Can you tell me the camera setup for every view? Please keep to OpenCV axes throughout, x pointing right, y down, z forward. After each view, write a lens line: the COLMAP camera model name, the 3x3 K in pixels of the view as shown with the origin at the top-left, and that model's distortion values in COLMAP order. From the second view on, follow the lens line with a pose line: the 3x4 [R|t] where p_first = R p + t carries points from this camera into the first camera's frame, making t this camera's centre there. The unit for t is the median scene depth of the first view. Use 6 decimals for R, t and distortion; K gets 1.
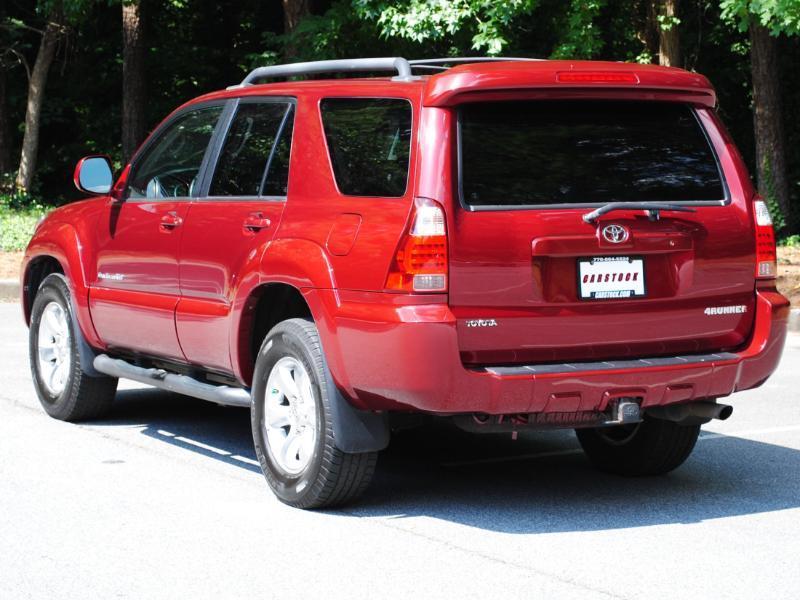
lens RADIAL K [[2283.5, 0, 400.0], [0, 2283.5, 300.0], [0, 0, 1]] dist [-0.177658, -0.120313]
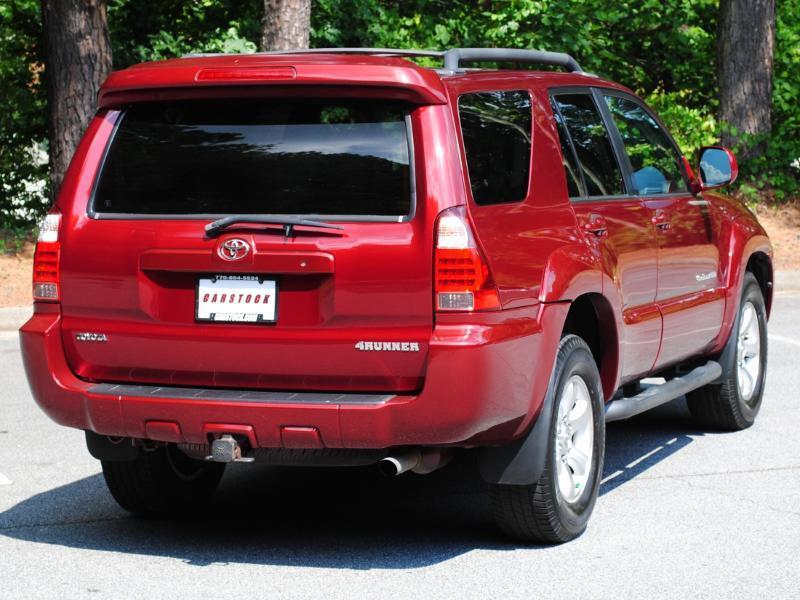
lens RADIAL K [[2283.5, 0, 400.0], [0, 2283.5, 300.0], [0, 0, 1]] dist [-0.177658, -0.120313]
pose [[0.643305, 0.053196, -0.763760, 0.801148], [-0.056885, 0.998147, 0.021607, -0.031590], [0.763494, 0.029546, 0.645139, 0.462864]]
